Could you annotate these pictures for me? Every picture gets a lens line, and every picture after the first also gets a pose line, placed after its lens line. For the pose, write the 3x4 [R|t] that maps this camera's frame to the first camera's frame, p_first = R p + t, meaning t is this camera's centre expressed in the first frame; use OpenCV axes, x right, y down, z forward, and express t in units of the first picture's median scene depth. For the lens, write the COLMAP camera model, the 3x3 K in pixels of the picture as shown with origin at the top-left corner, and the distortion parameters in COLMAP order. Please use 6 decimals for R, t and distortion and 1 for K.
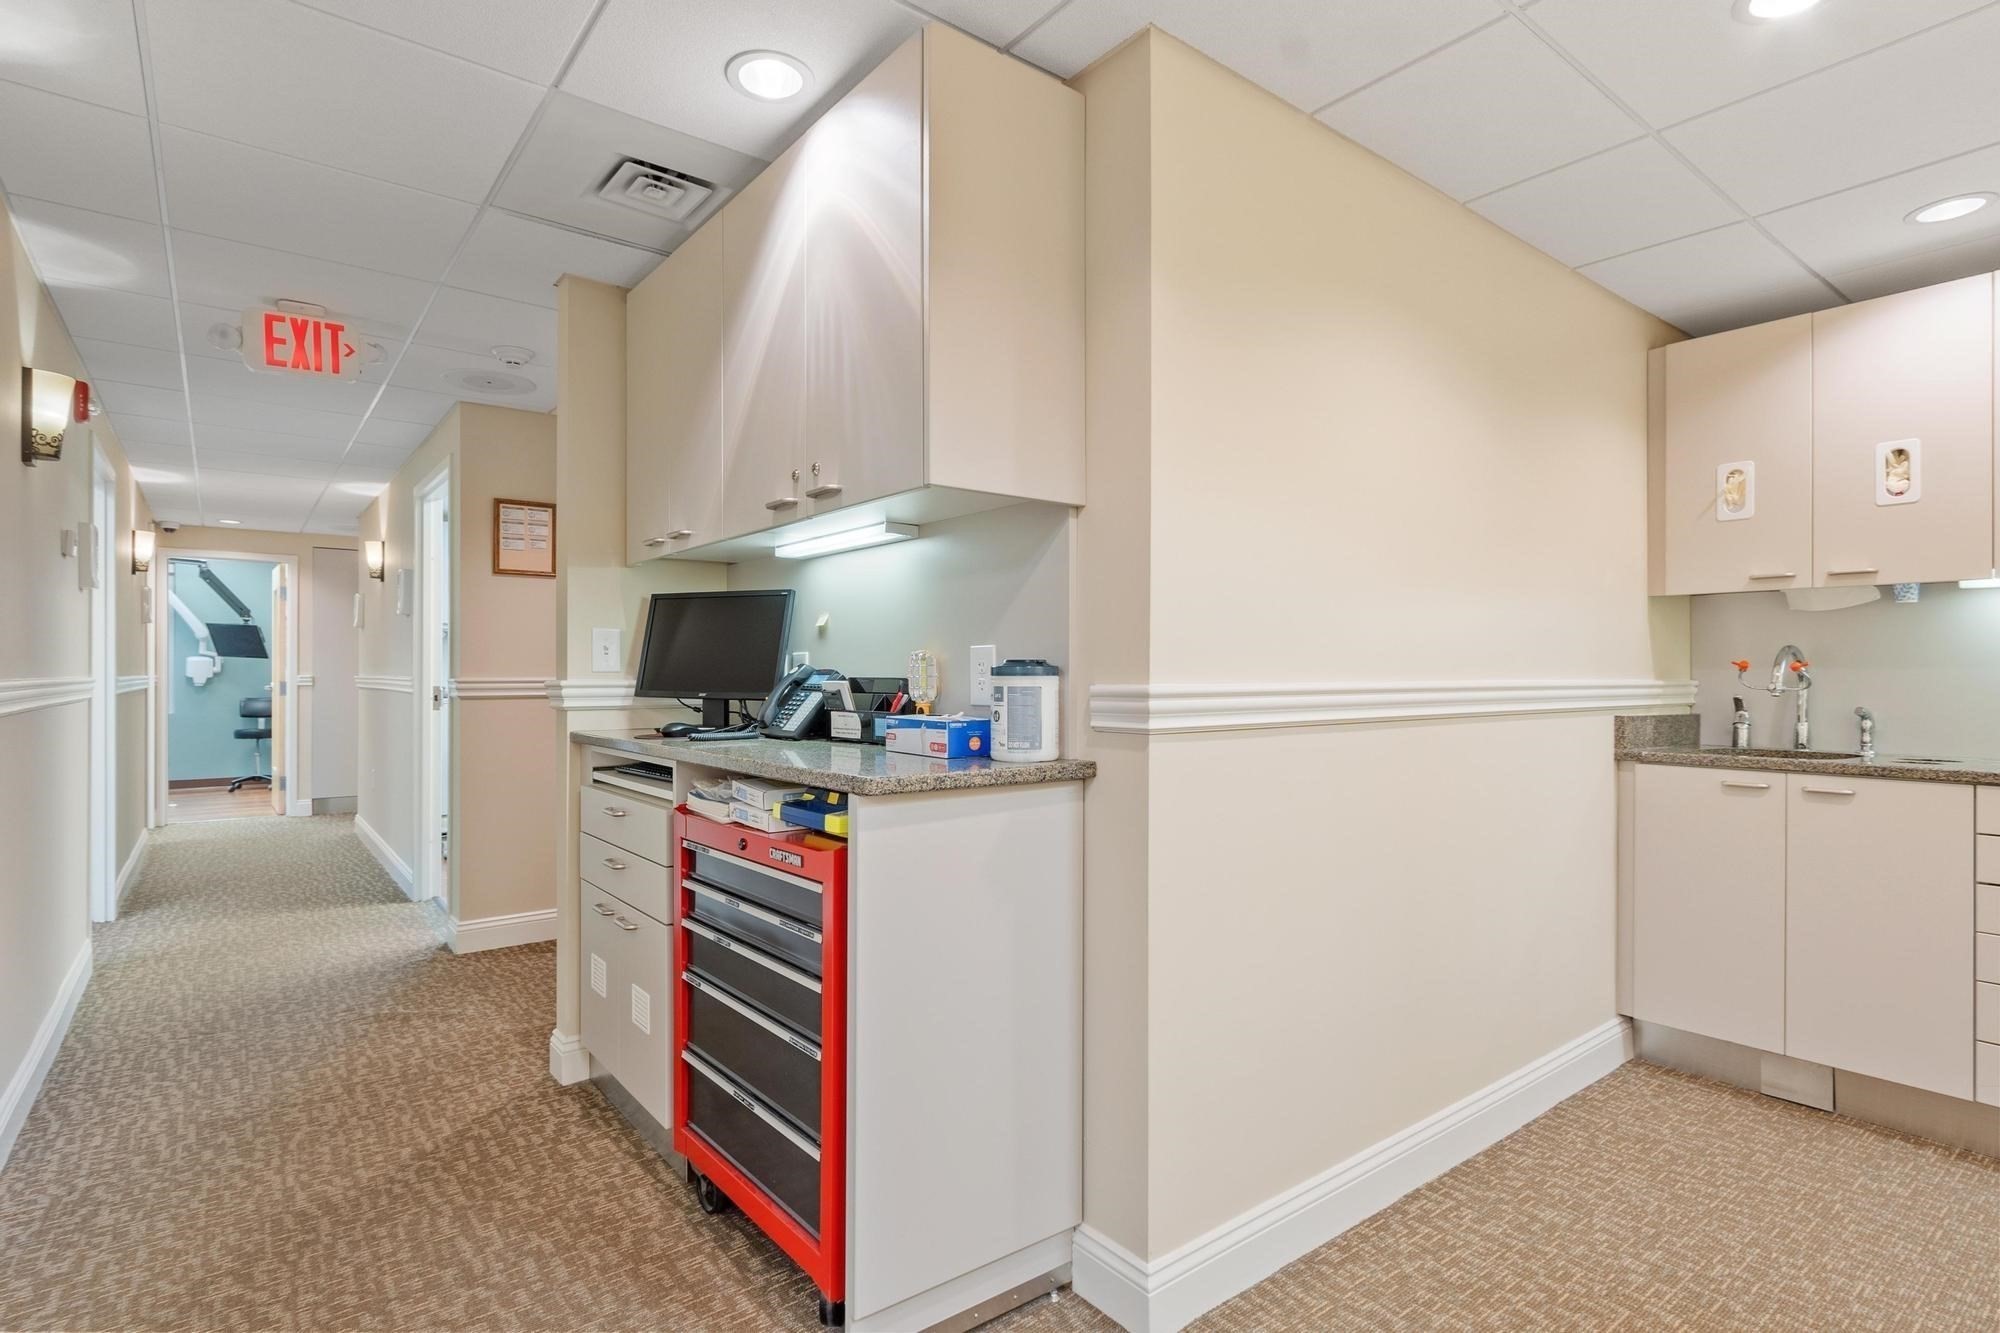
lens RADIAL K [[1015.4, 0, 1004.6], [0, 1015.4, 671.6], [0, 0, 1]] dist [0.001977, 0.000164]
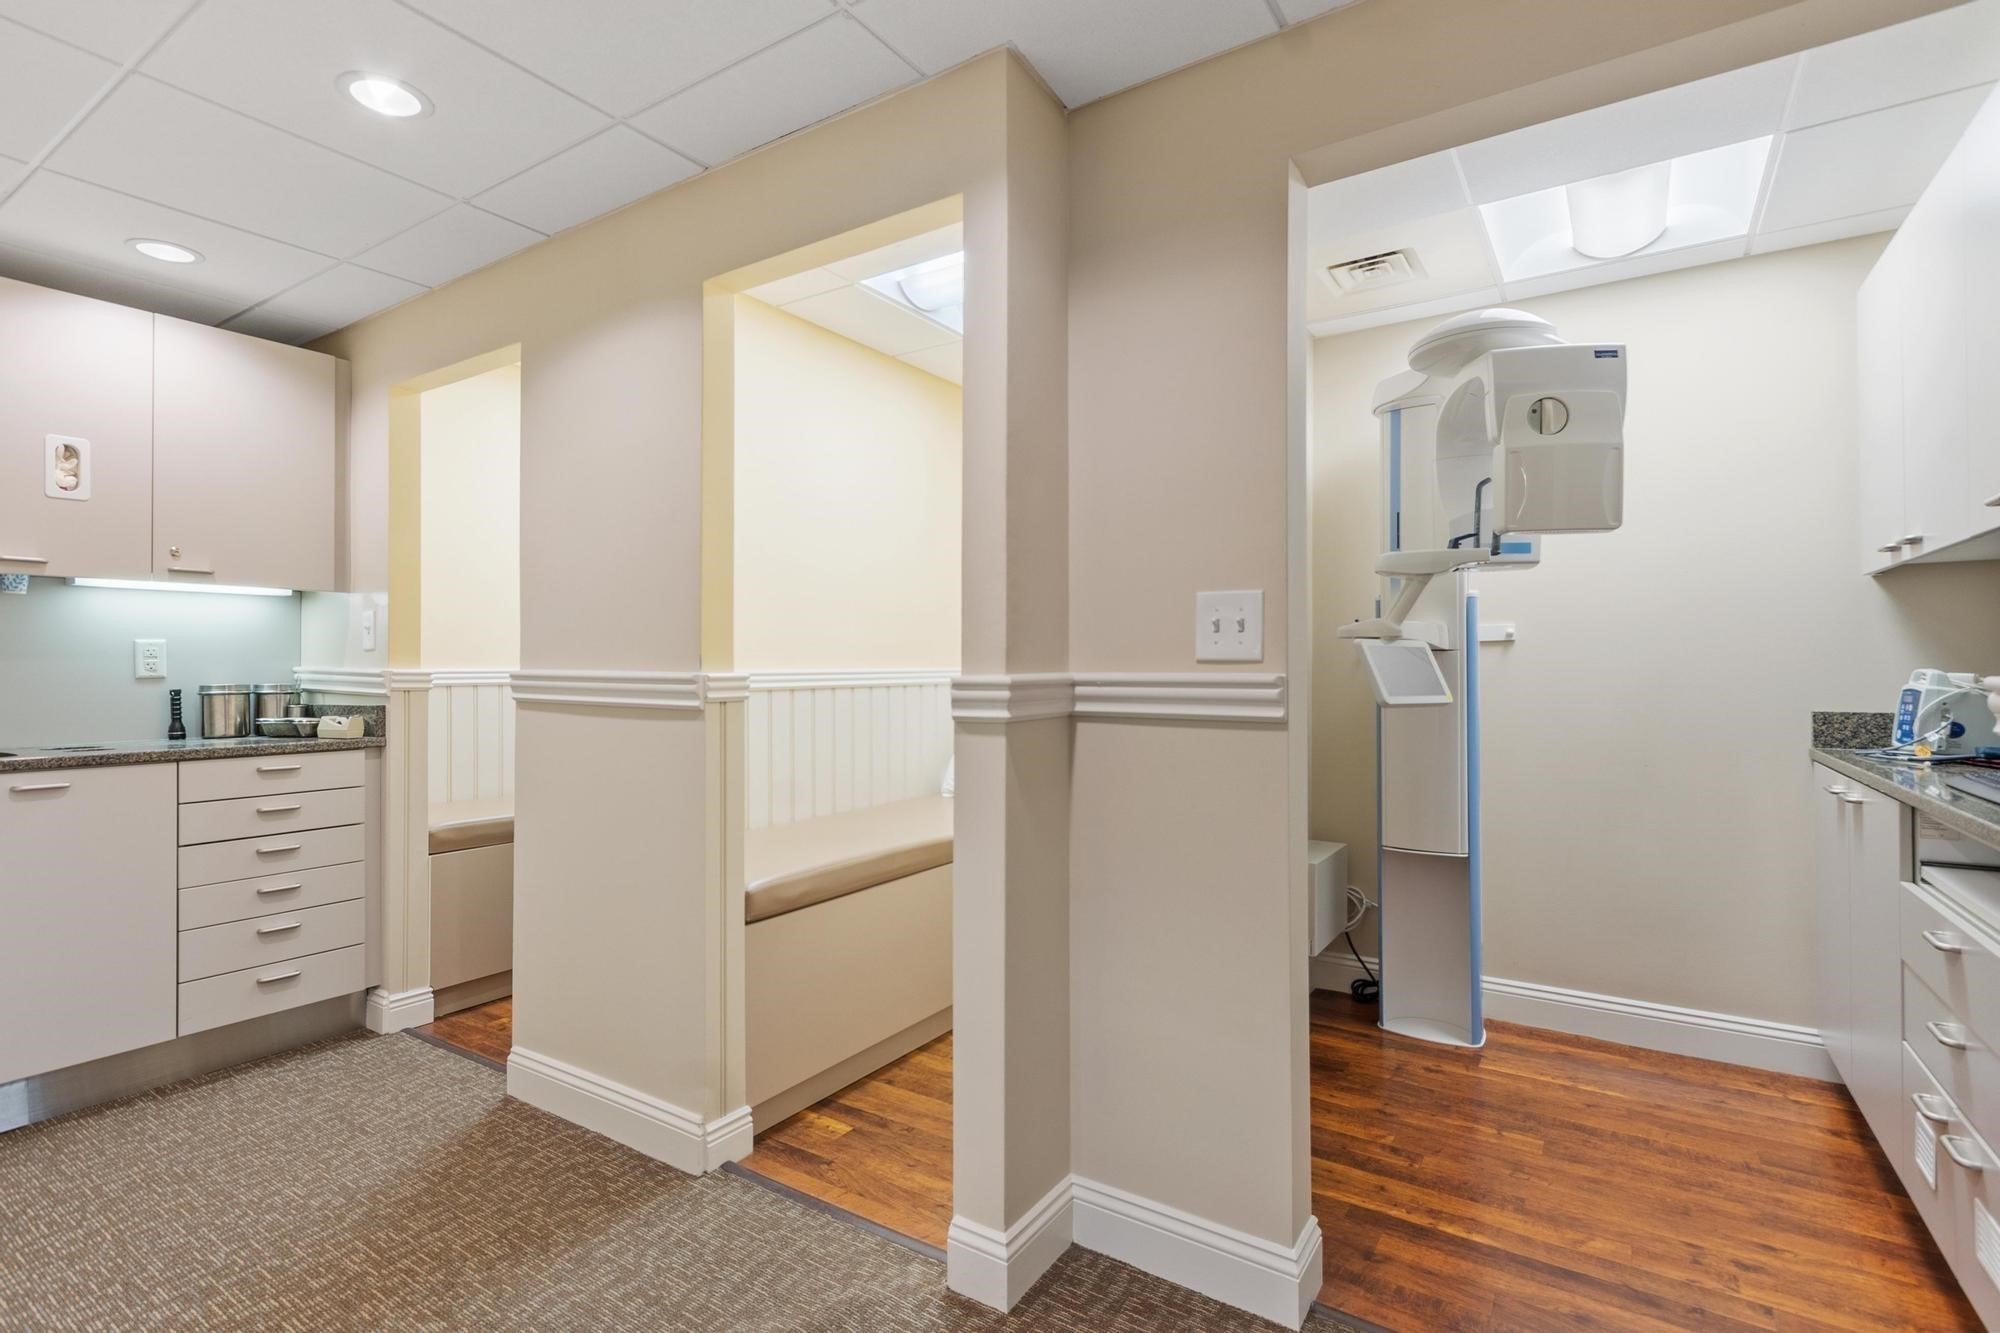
lens RADIAL K [[945.5, 0, 1005.0], [0, 945.5, 657.6], [0, 0, 1]] dist [0.000396, -0.000080]
pose [[-0.320957, 0.001935, 0.947092, -0.356245], [0.002973, 0.999995, -0.001035, -0.001948], [-0.947089, 0.002483, -0.320961, 0.459519]]
